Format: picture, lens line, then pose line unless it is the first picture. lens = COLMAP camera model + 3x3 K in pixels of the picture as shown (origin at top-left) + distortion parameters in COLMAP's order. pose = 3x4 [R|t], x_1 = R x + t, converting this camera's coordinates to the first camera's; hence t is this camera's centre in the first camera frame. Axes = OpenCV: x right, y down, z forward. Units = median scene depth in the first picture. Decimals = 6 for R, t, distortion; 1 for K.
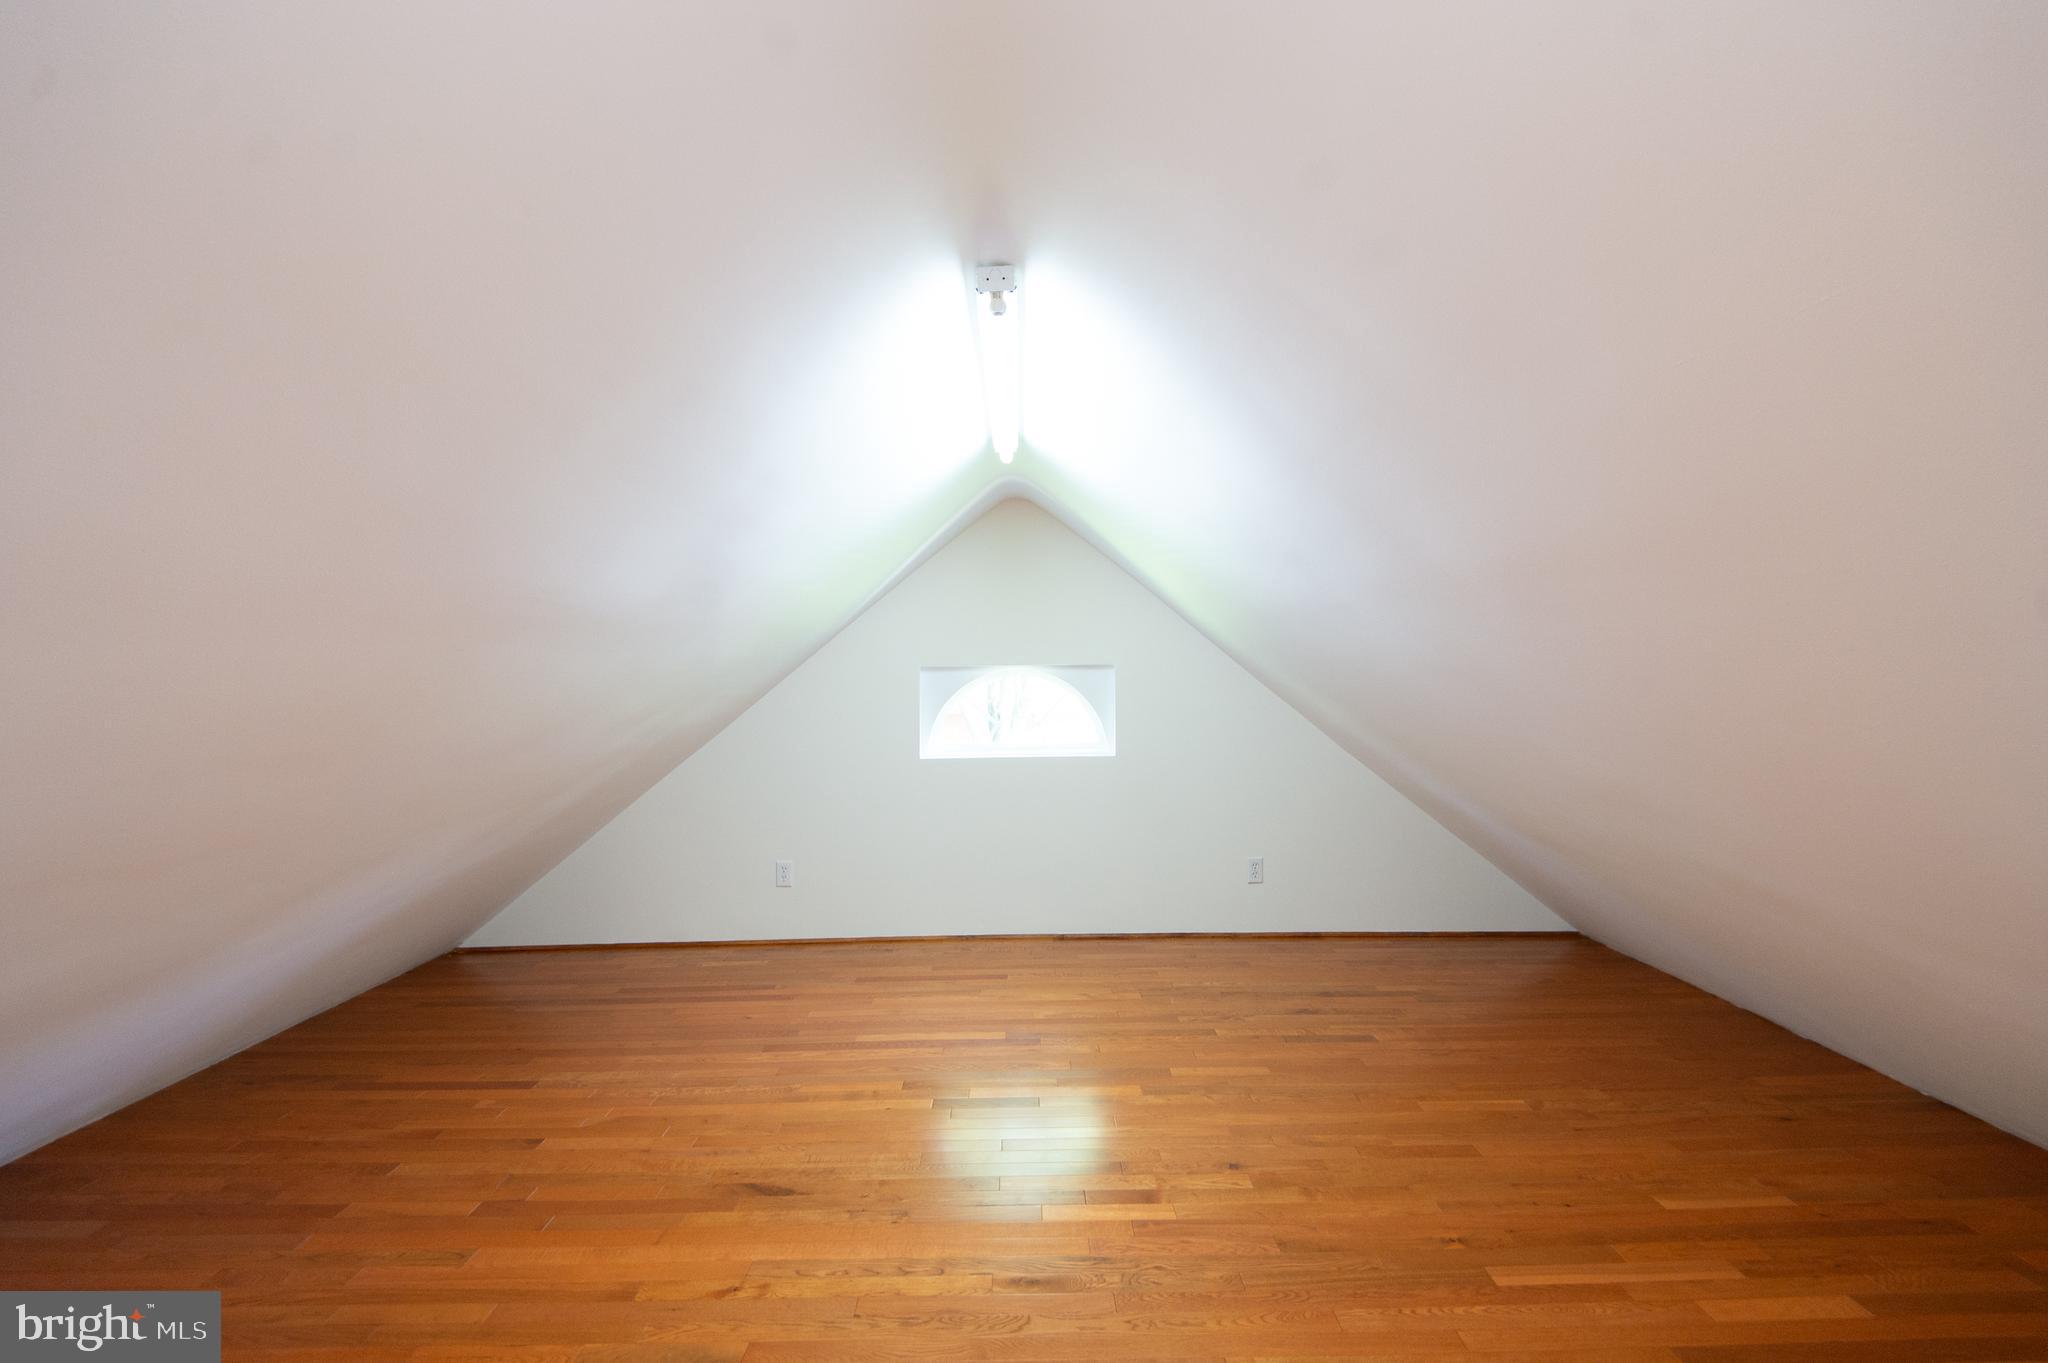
lens RADIAL K [[911.6, 0, 1030.3], [0, 911.6, 679.0], [0, 0, 1]] dist [0.000386, -0.000047]
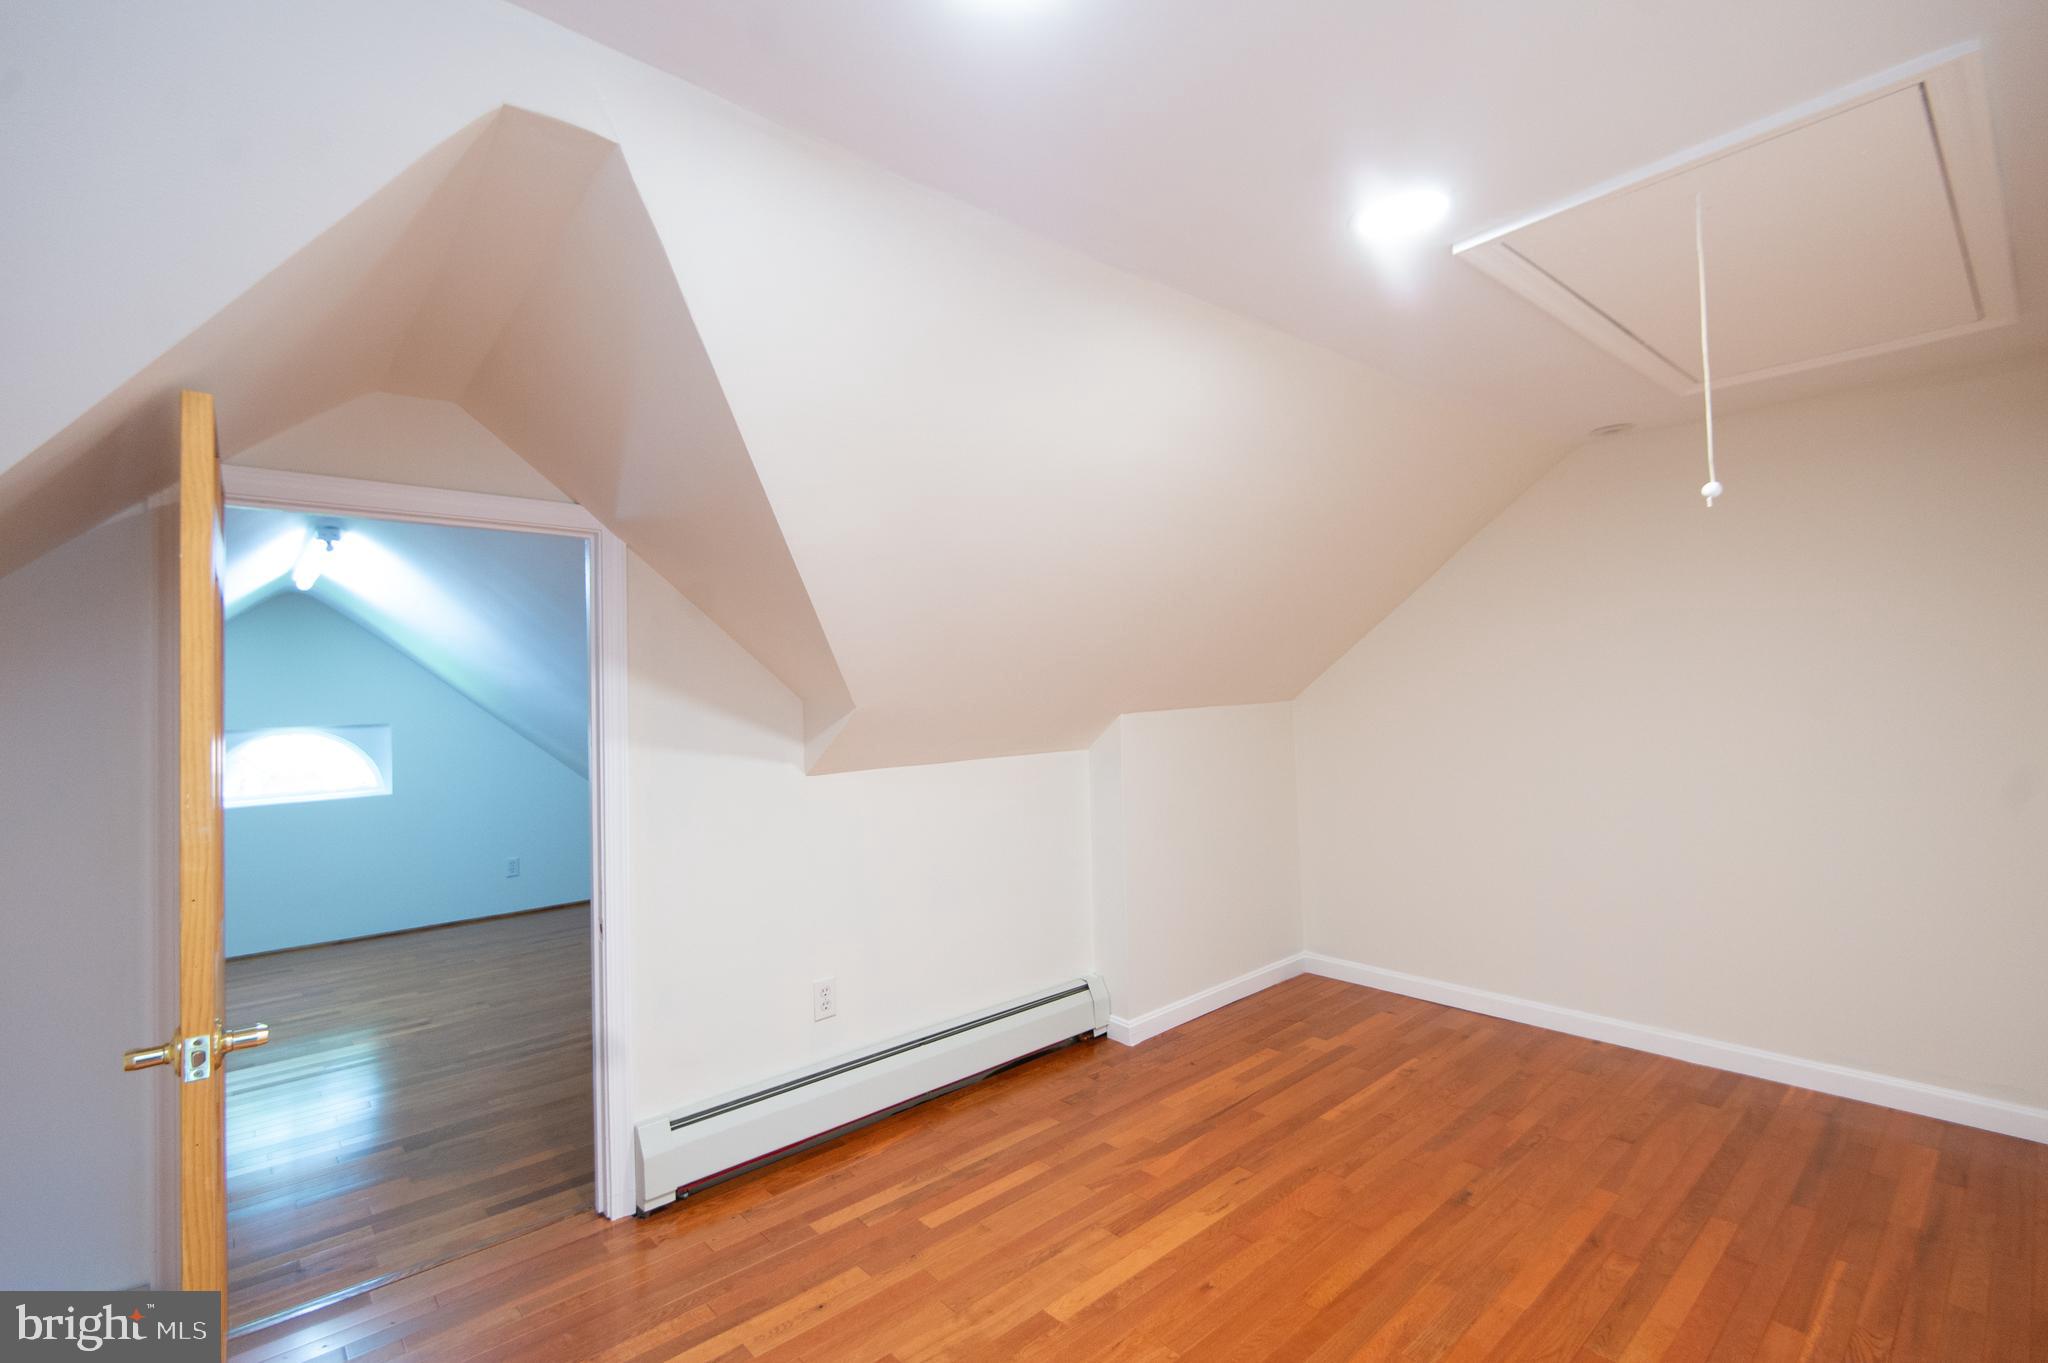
lens RADIAL K [[911.6, 0, 1030.3], [0, 911.6, 679.0], [0, 0, 1]] dist [0.000386, -0.000047]
pose [[0.752618, 0.000417, 0.658457, -0.083307], [0.032250, 0.998776, -0.037495, -0.001975], [-0.657667, 0.049455, 0.751684, -0.633705]]
